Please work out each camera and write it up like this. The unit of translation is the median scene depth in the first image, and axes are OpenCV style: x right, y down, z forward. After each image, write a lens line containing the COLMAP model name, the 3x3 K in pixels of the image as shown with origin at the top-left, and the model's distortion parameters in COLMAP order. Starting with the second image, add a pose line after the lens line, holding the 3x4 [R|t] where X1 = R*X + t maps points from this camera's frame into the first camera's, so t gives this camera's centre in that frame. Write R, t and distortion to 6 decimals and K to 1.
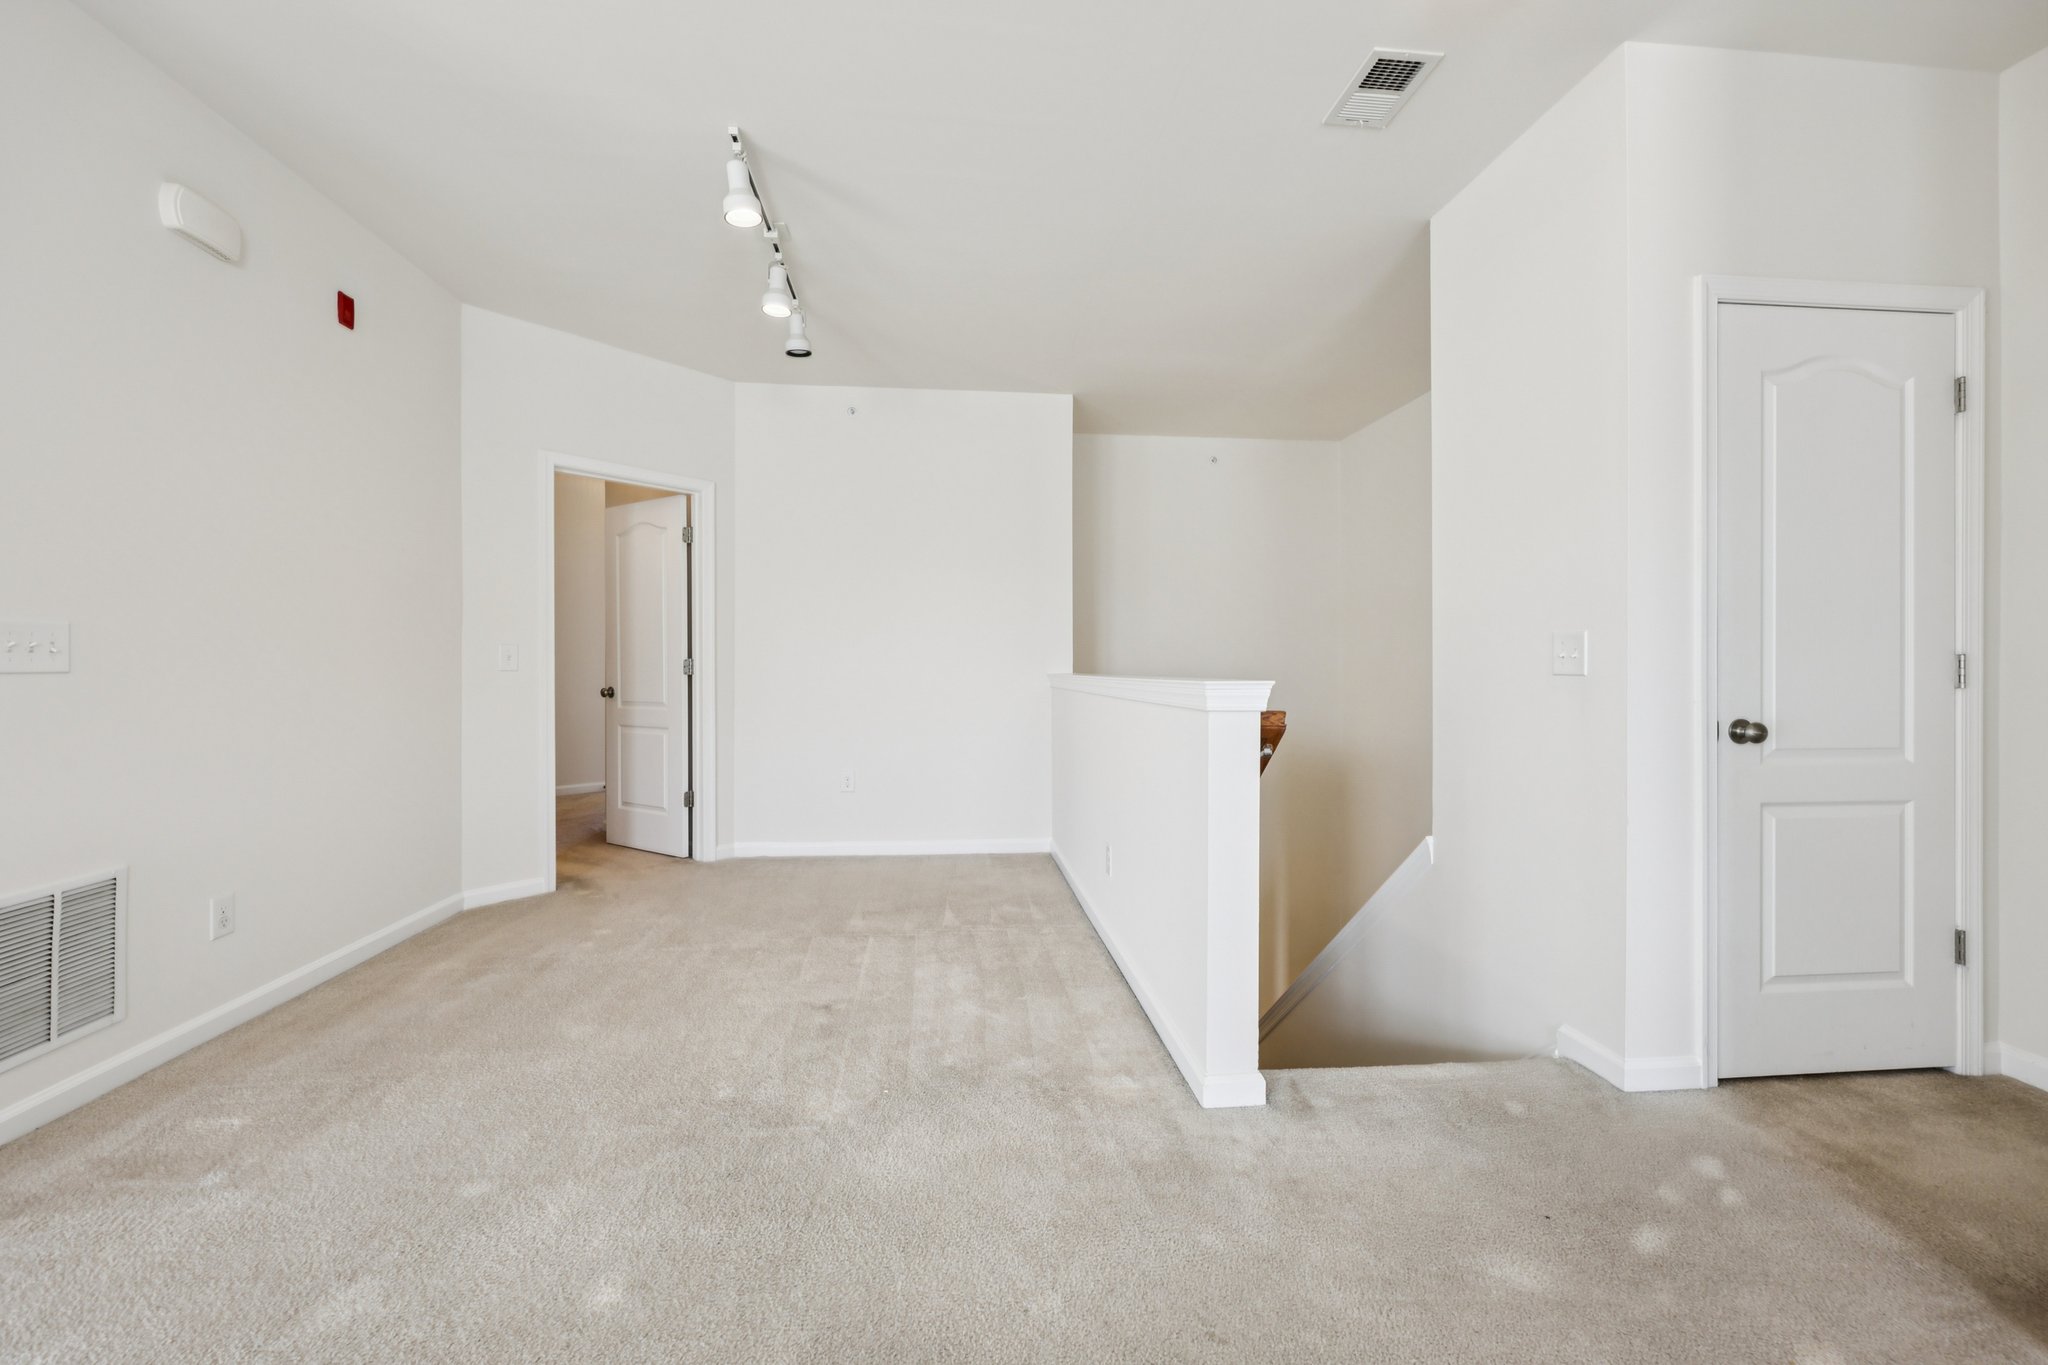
lens RADIAL K [[832.4, 0, 1021.5], [0, 832.4, 667.1], [0, 0, 1]] dist [-0.003768, 0.001166]
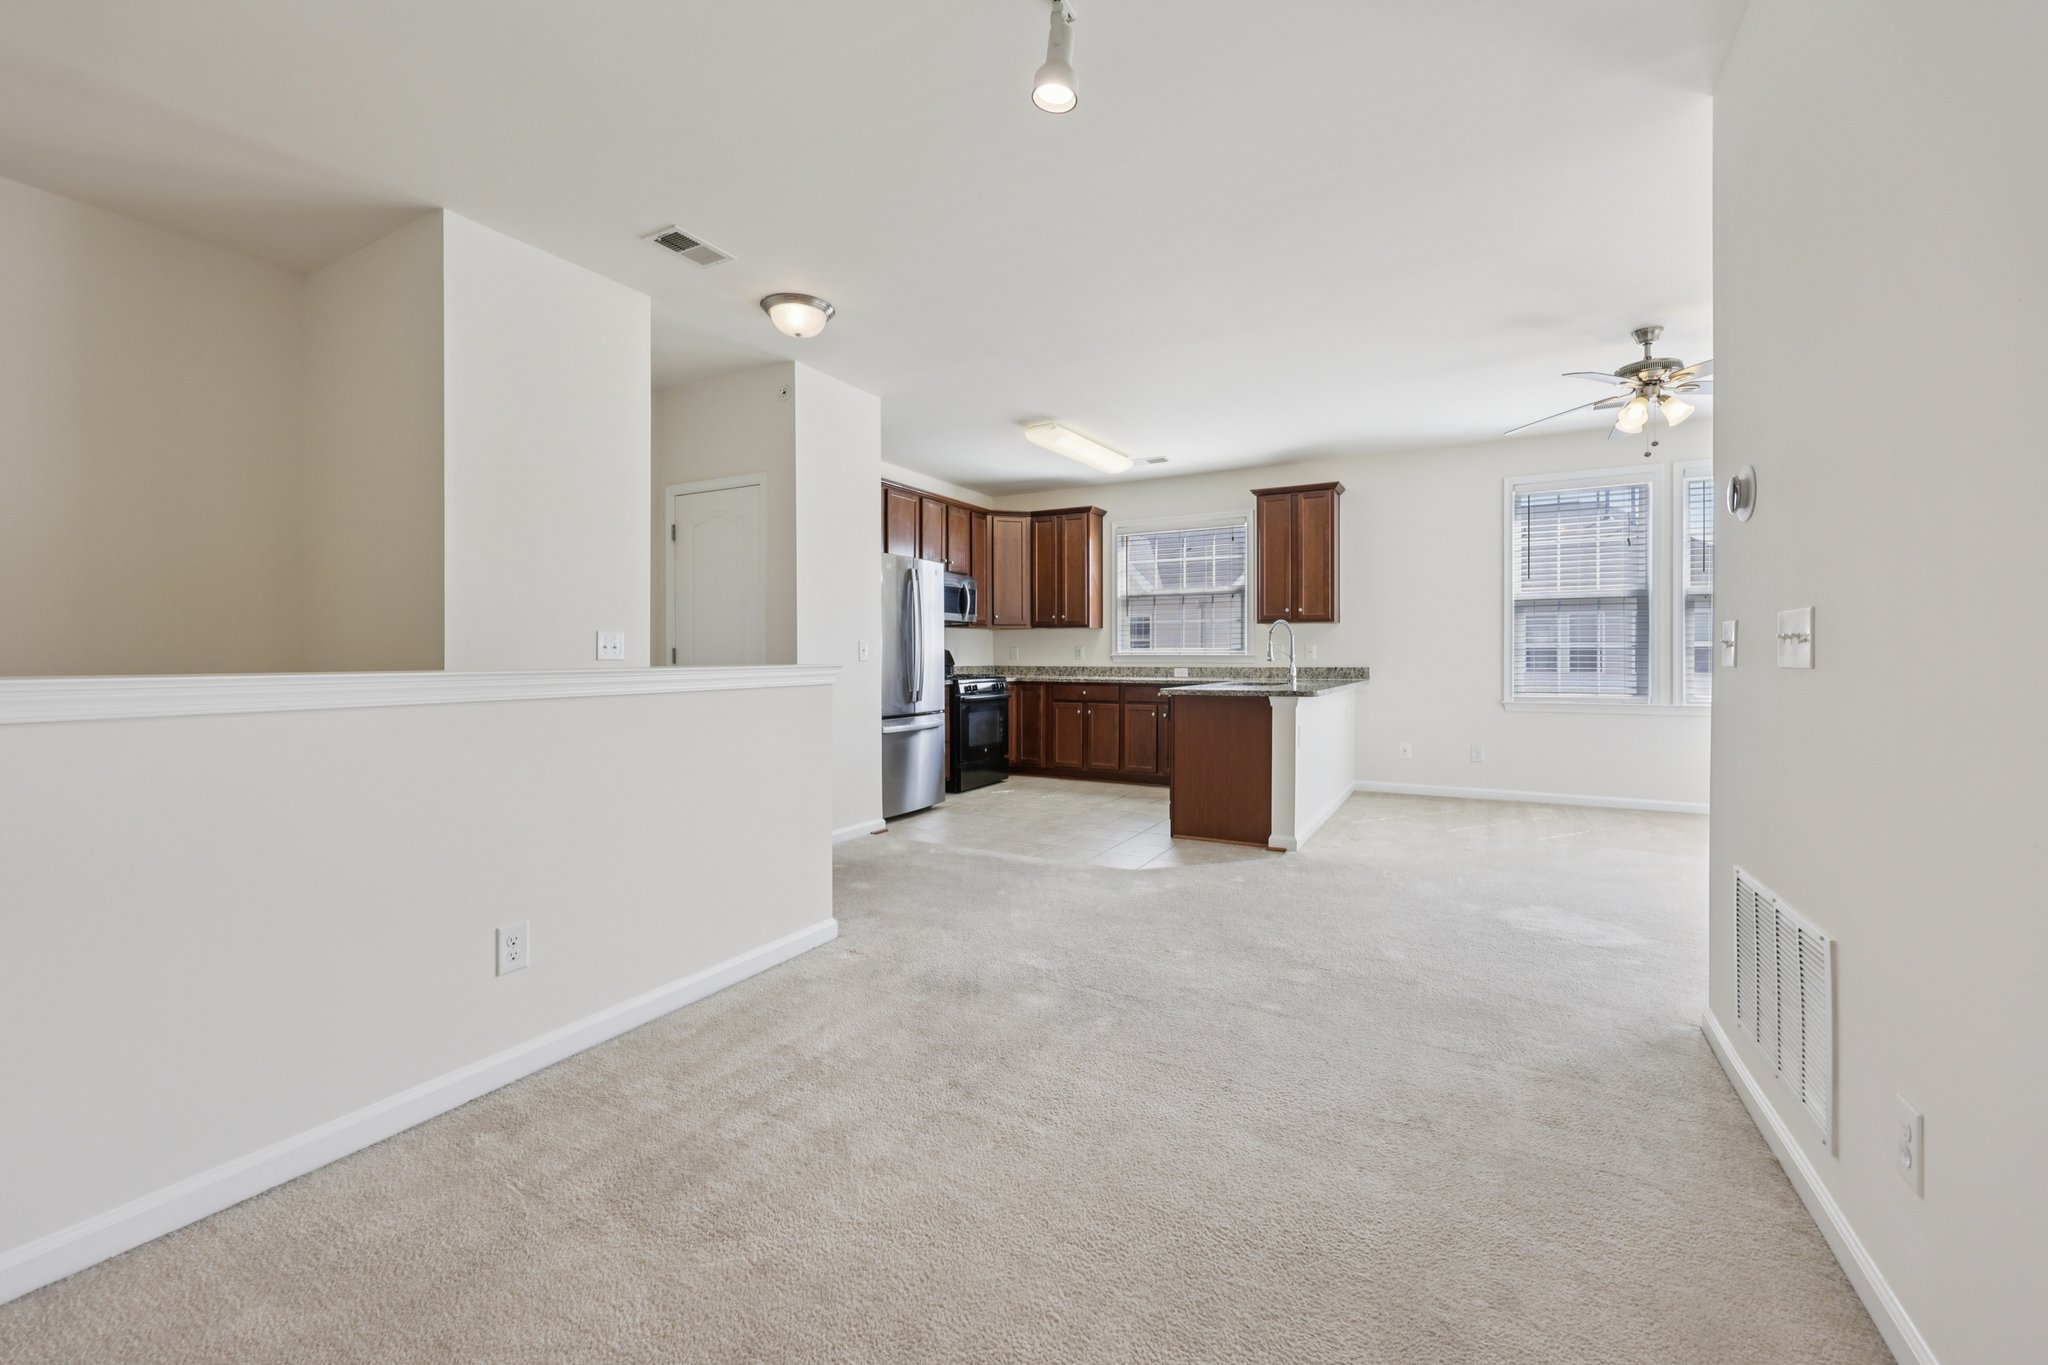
lens RADIAL K [[832.4, 0, 1030.9], [0, 832.4, 665.6], [0, 0, 1]] dist [-0.003768, 0.001166]
pose [[-0.821298, -0.011139, 0.570390, -0.692675], [-0.005006, 0.999912, 0.012319, -0.002060], [-0.570477, 0.007262, -0.821281, 1.487491]]
